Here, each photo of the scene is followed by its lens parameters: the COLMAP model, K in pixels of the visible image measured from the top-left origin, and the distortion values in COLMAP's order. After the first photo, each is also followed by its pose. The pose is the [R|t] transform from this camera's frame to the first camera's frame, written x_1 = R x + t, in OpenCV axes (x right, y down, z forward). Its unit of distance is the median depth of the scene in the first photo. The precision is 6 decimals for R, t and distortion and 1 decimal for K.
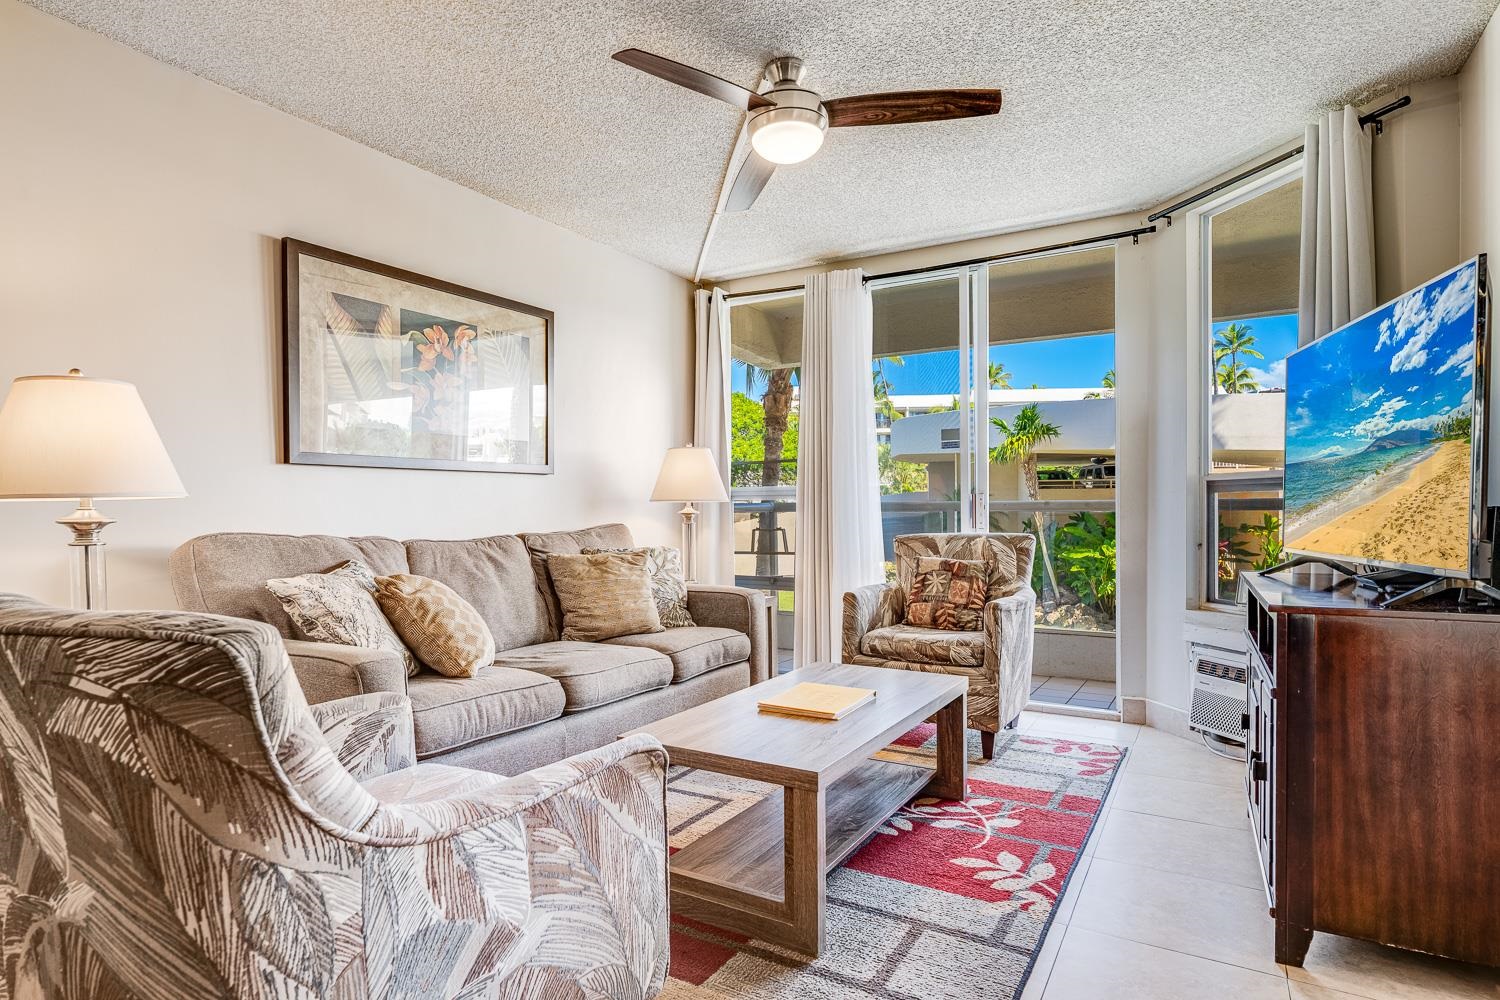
lens RADIAL K [[801.4, 0, 750.9], [0, 801.4, 517.9], [0, 0, 1]] dist [0.004614, 0.001029]
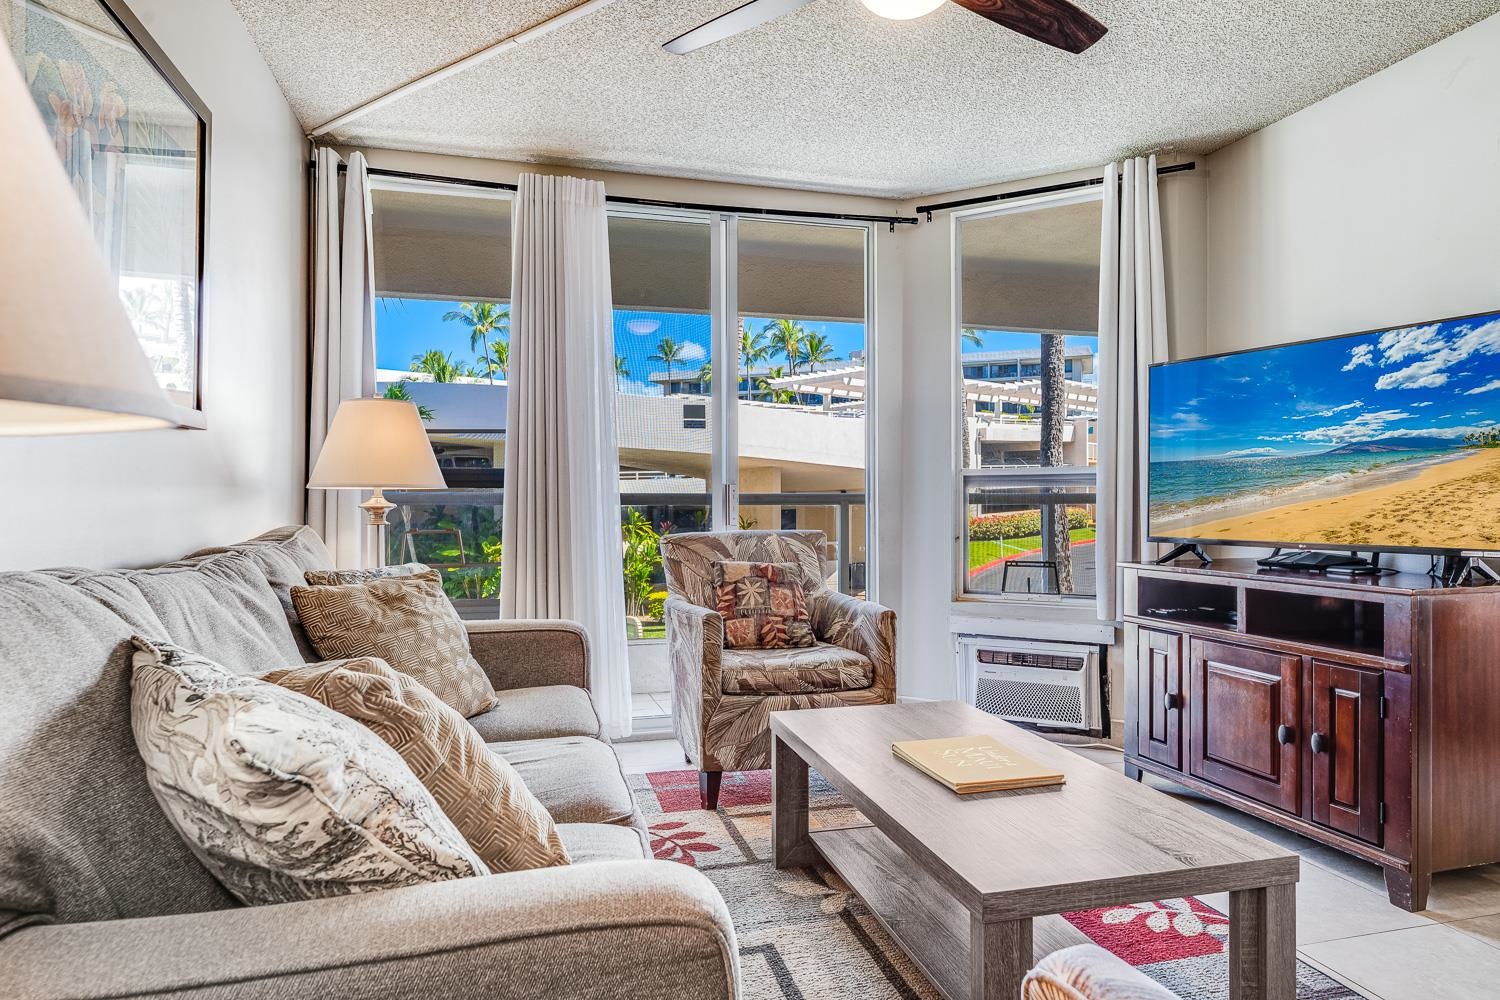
lens RADIAL K [[883.5, 0, 750.0], [0, 883.5, 500.0], [0, 0, 1]] dist [0.003127, 0.002639]
pose [[0.707642, 0.005022, 0.706553, -0.460061], [0.005457, 0.999906, -0.012573, -0.002044], [-0.706550, 0.012753, 0.707549, 0.416413]]
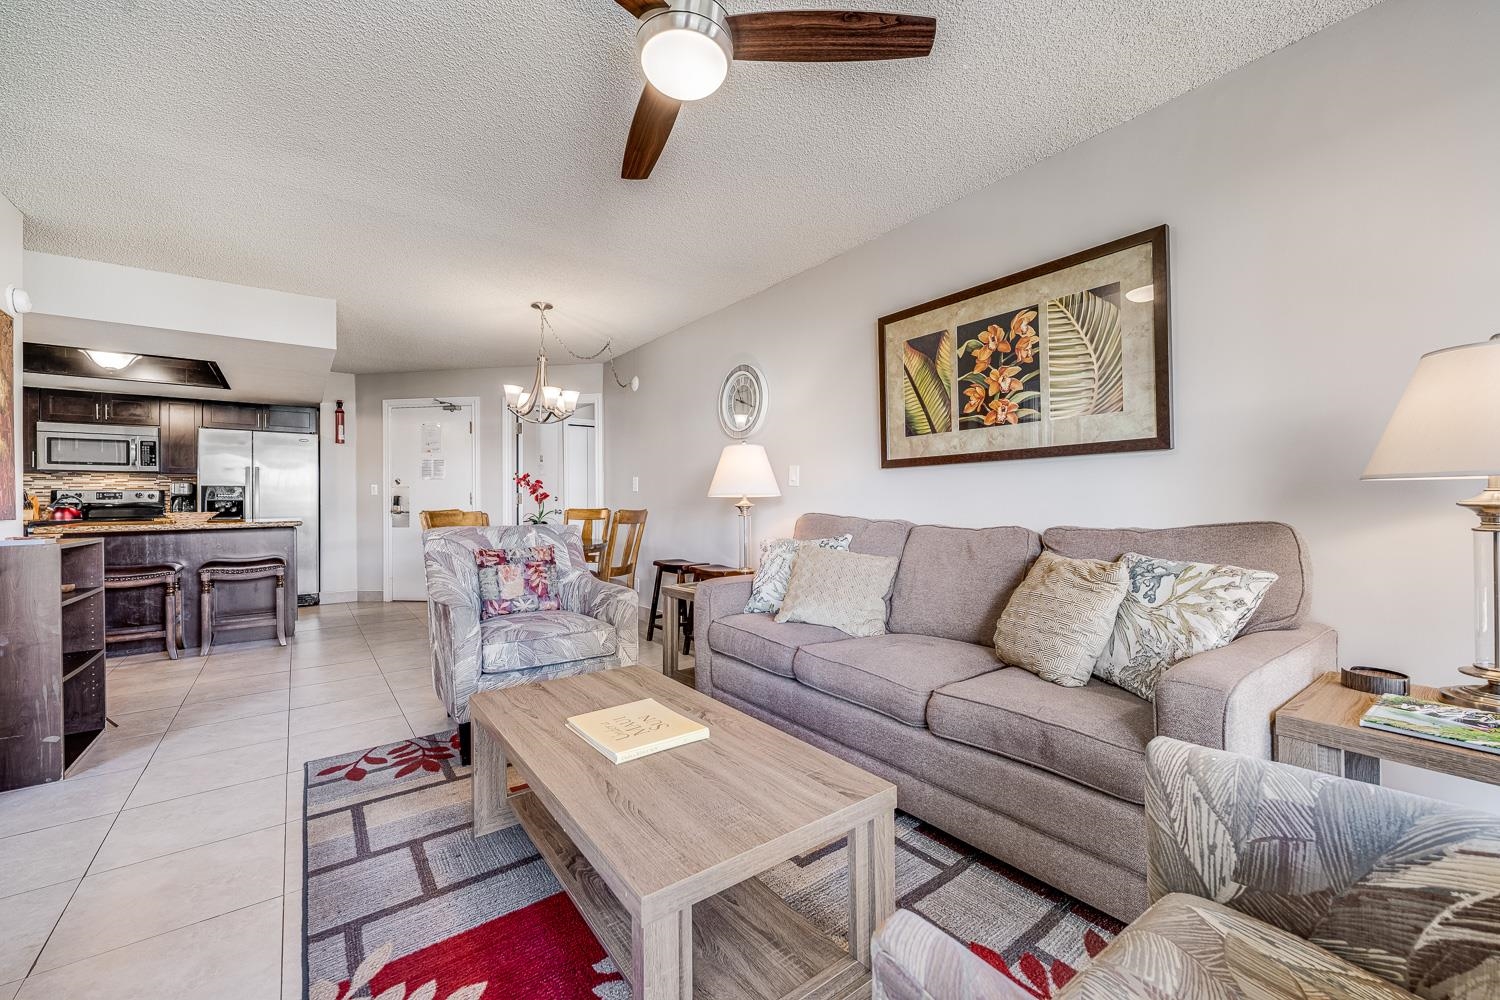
lens RADIAL K [[614.0, 0, 752.3], [0, 614.0, 496.4], [0, 0, 1]] dist [-0.000413, -0.000217]
pose [[-0.385355, 0.000531, -0.922768, 0.468322], [-0.001913, 0.999997, 0.001374, -0.013981], [0.922766, 0.002295, -0.385353, 1.000898]]
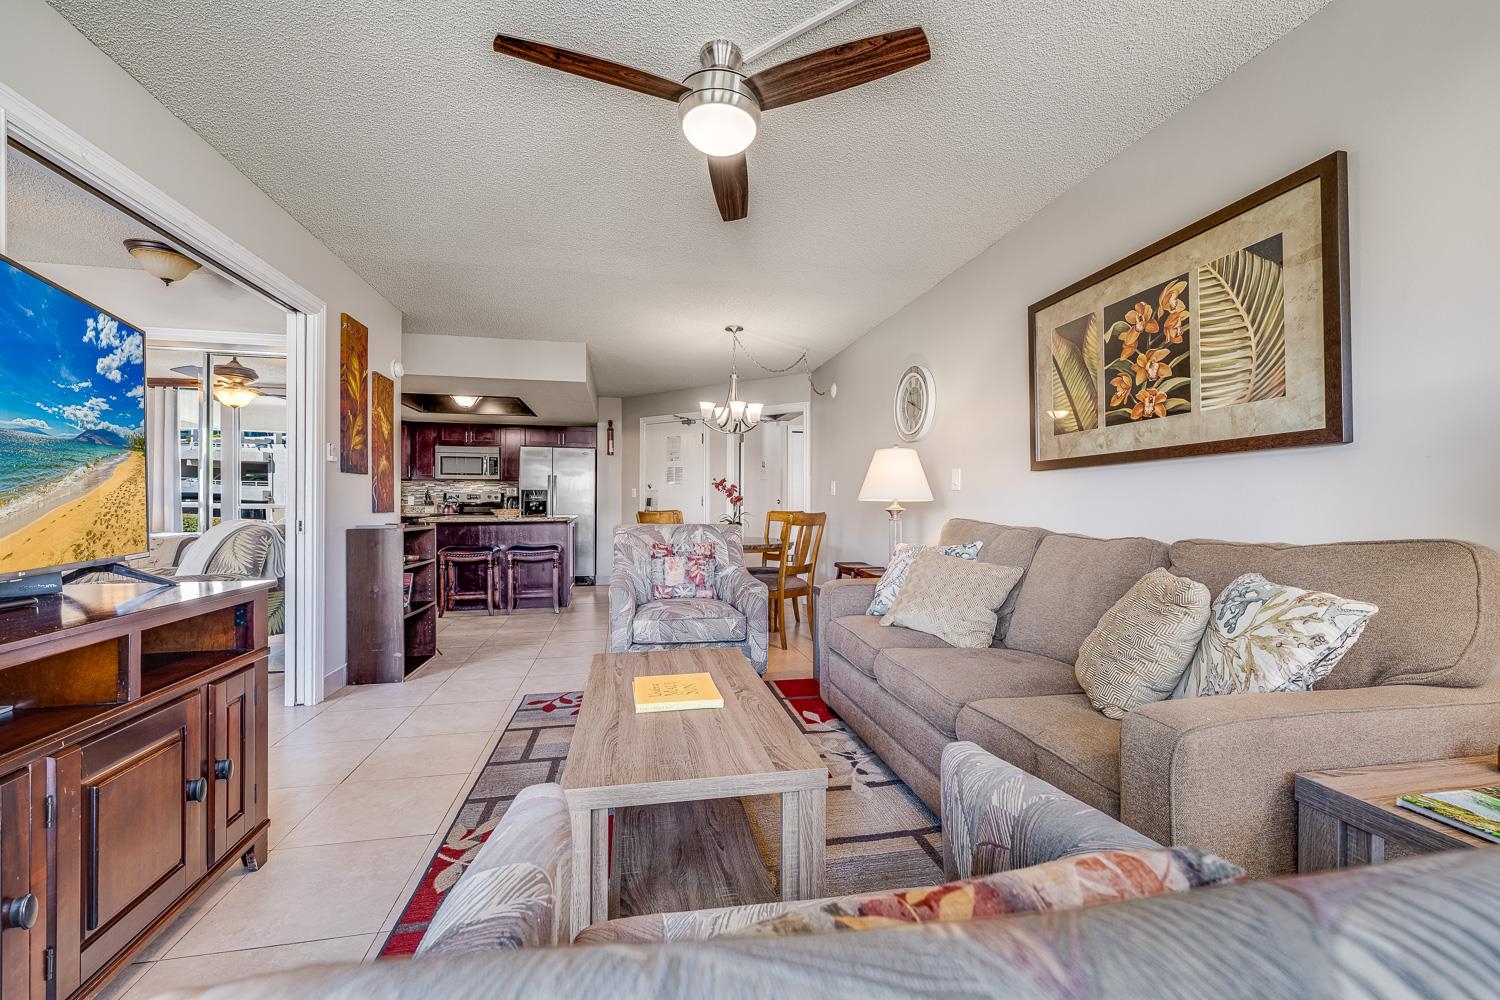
lens RADIAL K [[628.4, 0, 741.8], [0, 628.4, 500.8], [0, 0, 1]] dist [-0.001412, -0.000289]
pose [[-0.752876, -0.002770, -0.658157, 0.404027], [-0.008122, 0.999954, 0.005082, -0.015409], [0.658112, 0.009172, -0.752864, 1.215901]]
